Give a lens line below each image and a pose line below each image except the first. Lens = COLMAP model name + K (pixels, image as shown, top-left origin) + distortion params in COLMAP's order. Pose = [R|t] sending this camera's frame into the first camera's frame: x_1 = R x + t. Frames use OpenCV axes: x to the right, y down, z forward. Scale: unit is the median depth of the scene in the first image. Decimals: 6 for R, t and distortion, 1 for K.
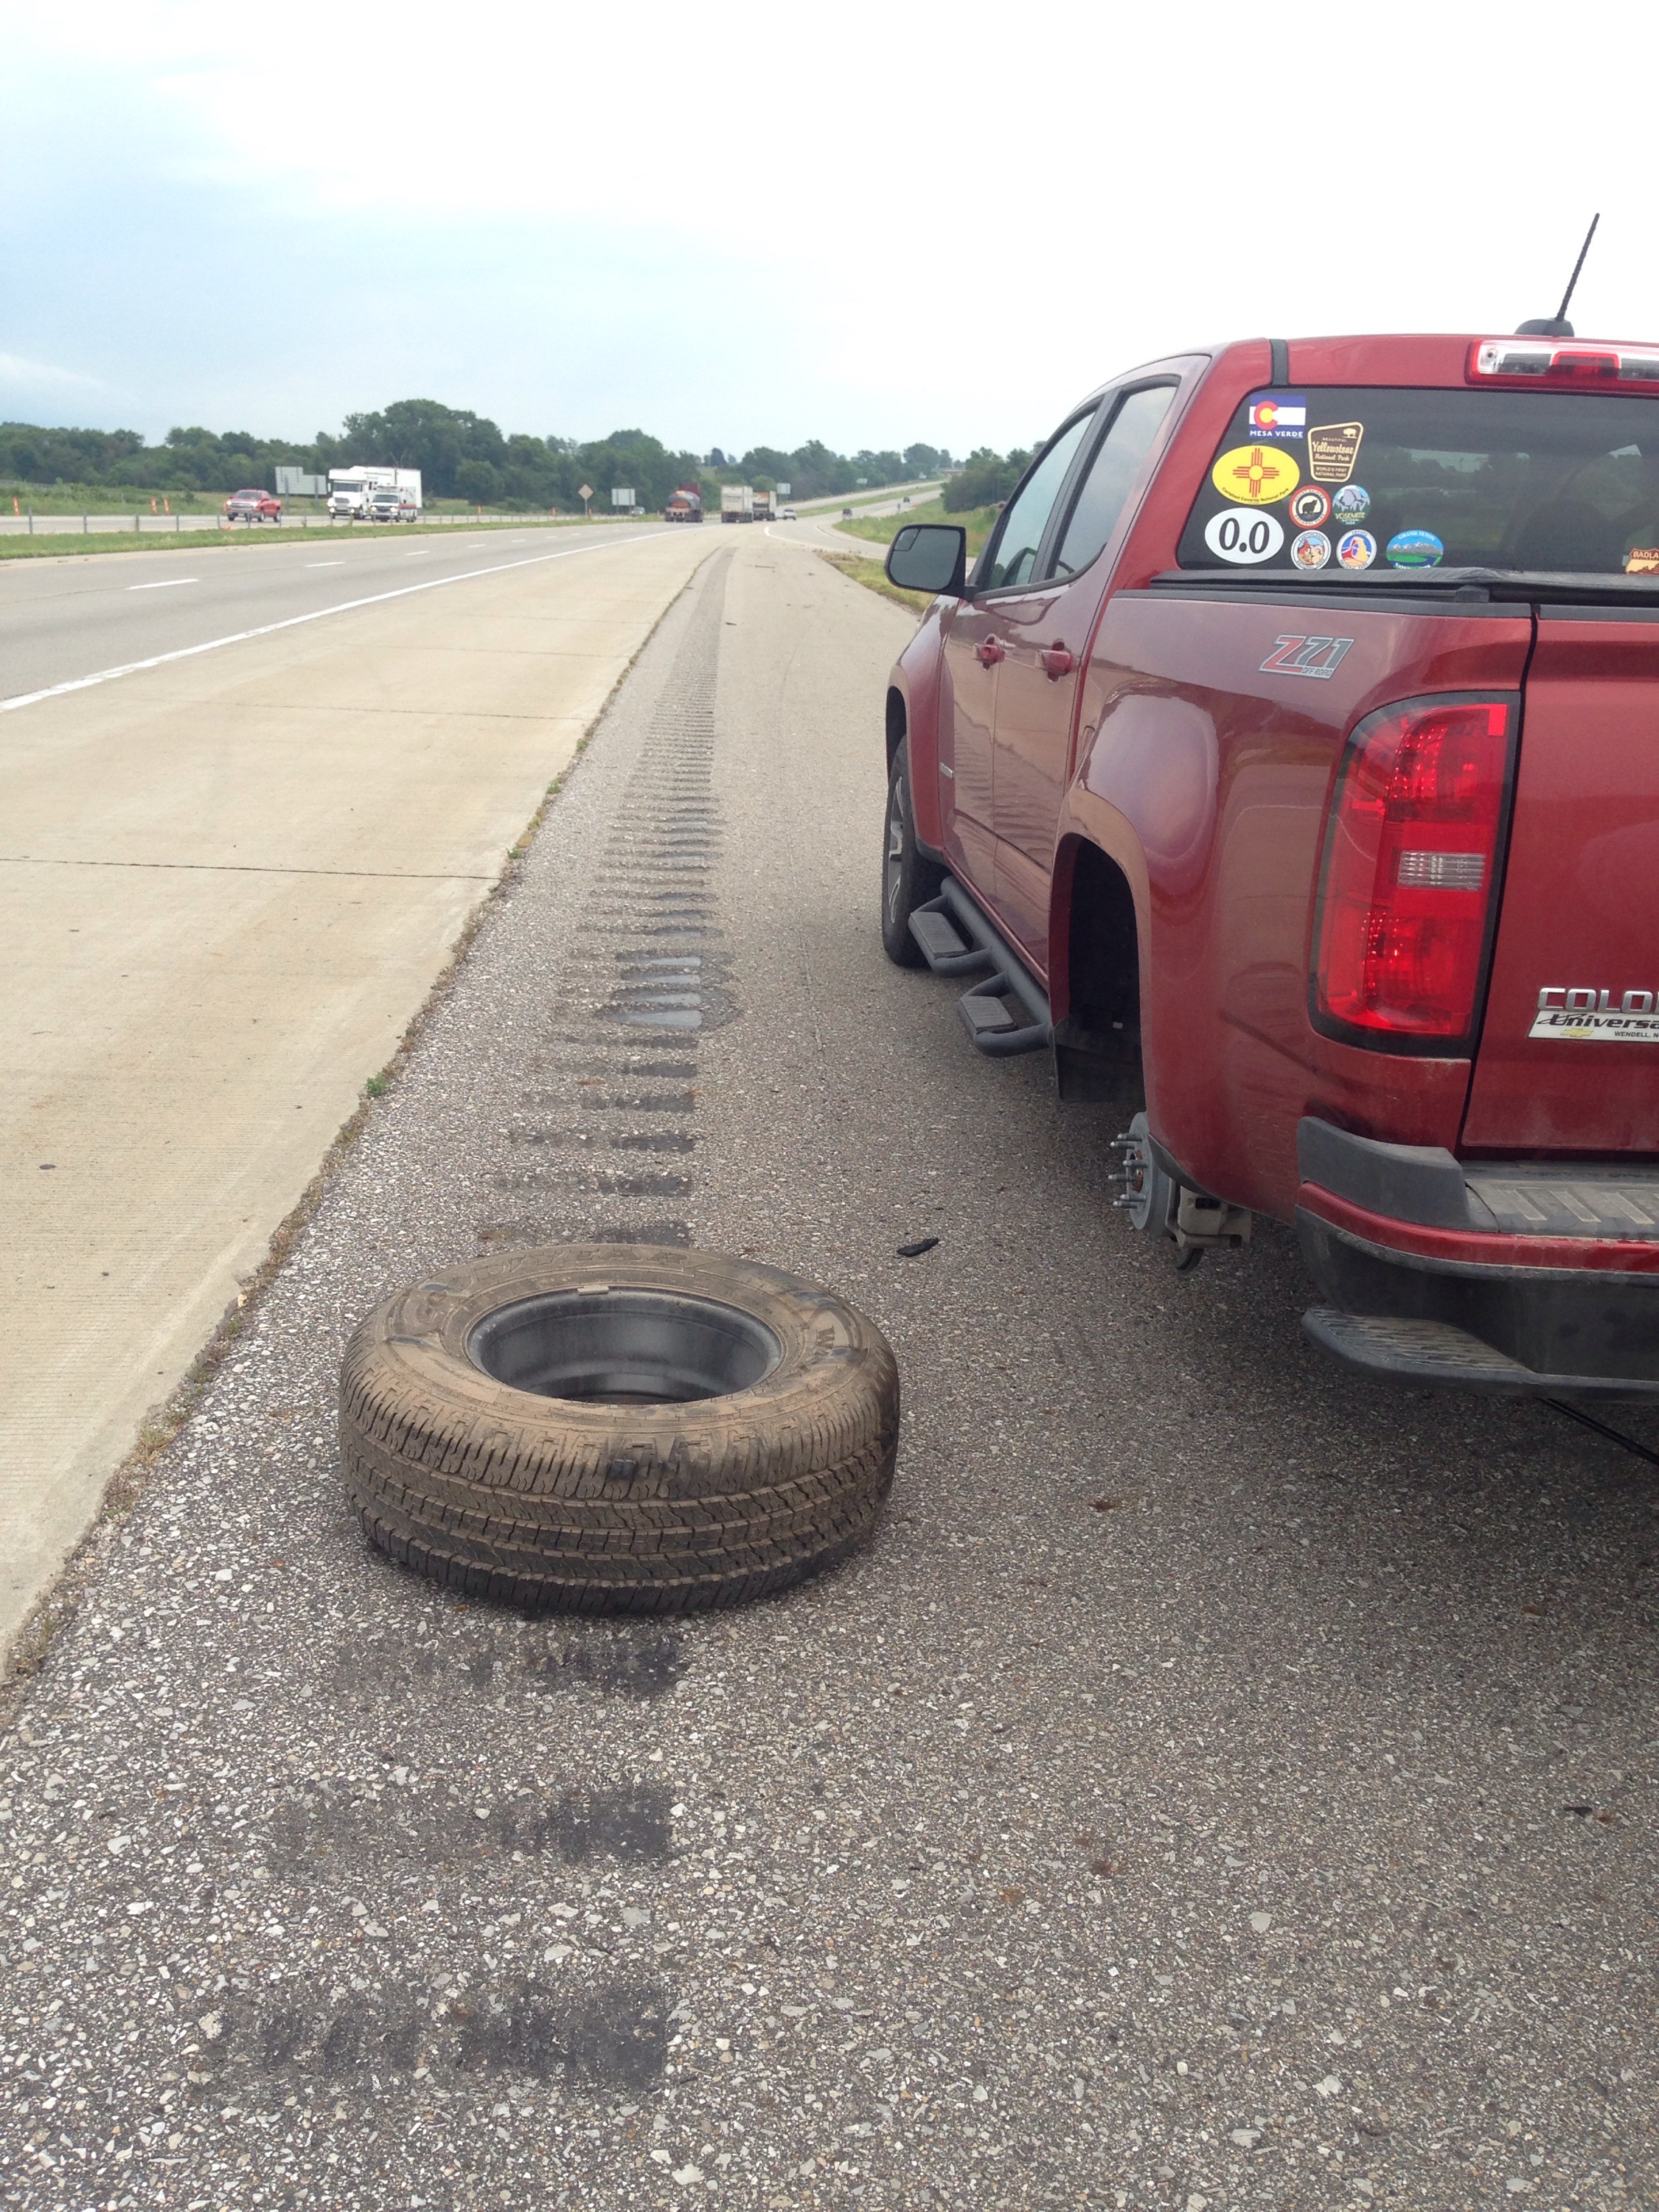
lens RADIAL K [[2194.9, 0, 824.0], [0, 2194.9, 1106.4], [0, 0, 1]] dist [0.039005, 0.000000]
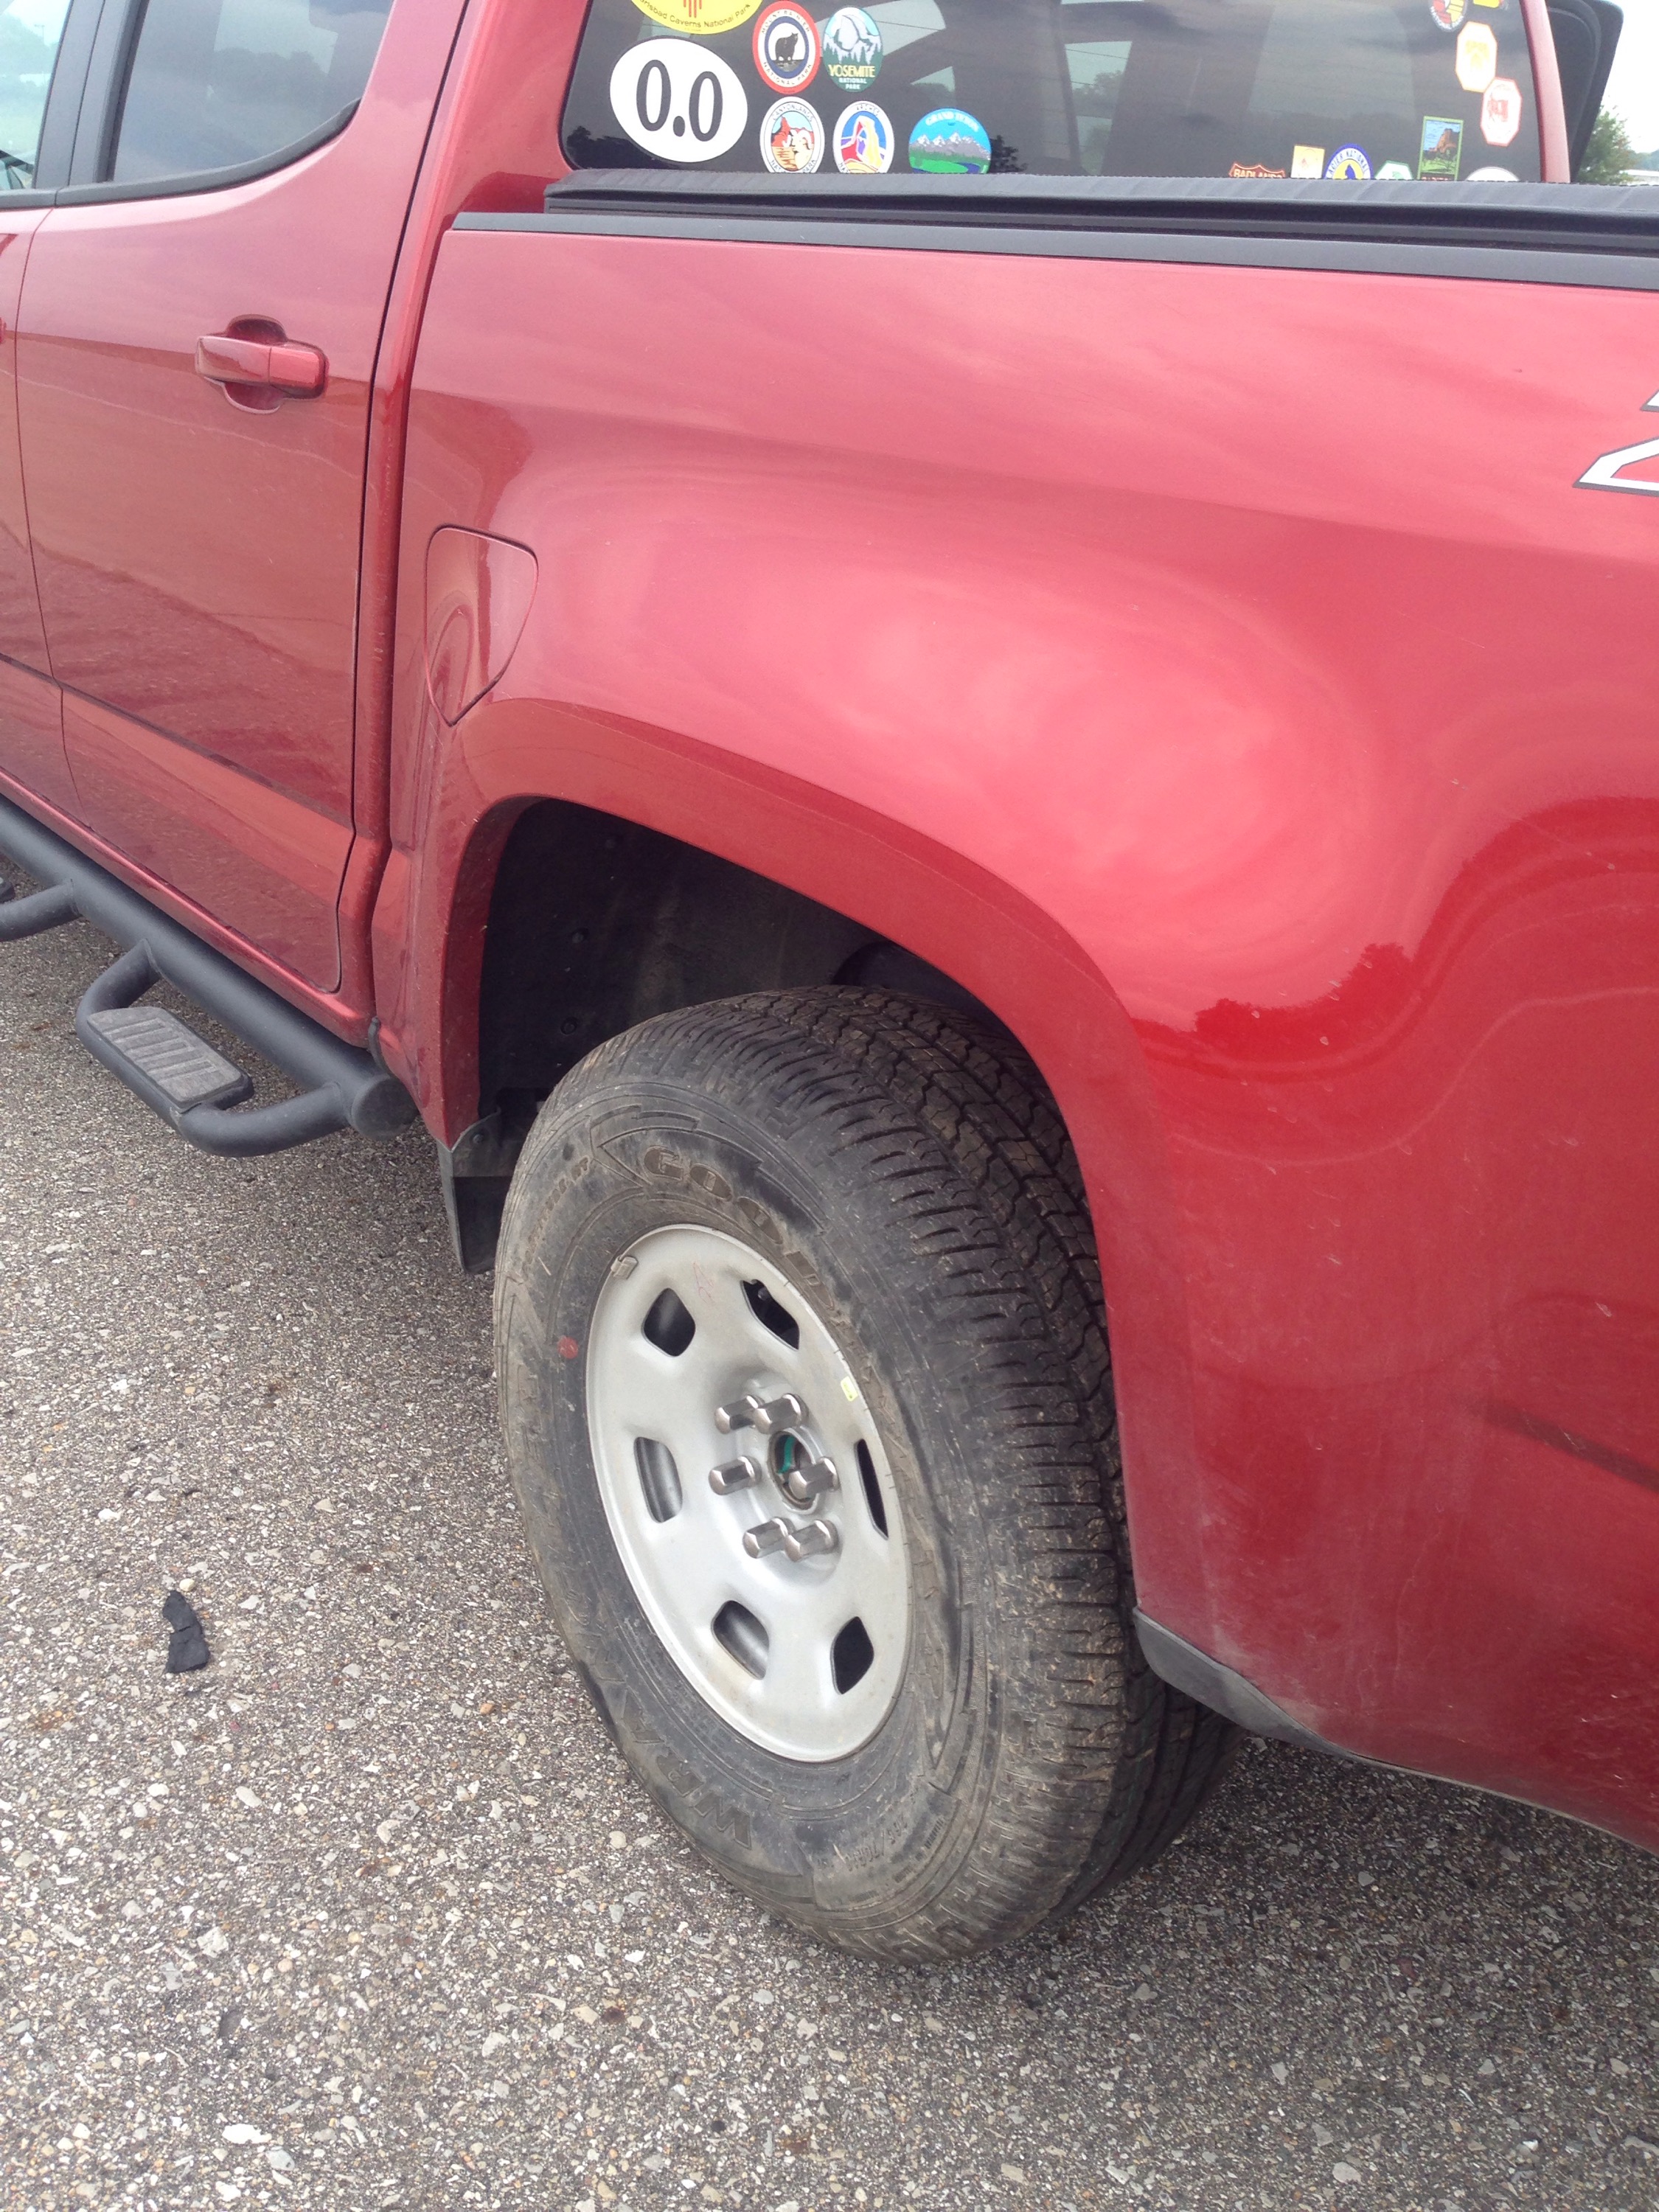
lens RADIAL K [[2194.9, 0, 828.3], [0, 2194.9, 1098.9], [0, 0, 1]] dist [0.039005, 0.000000]
pose [[0.836656, -0.181635, 0.516736, -0.067722], [0.093875, 0.977007, 0.191428, -0.121138], [-0.539625, -0.111650, 0.834470, 0.496649]]
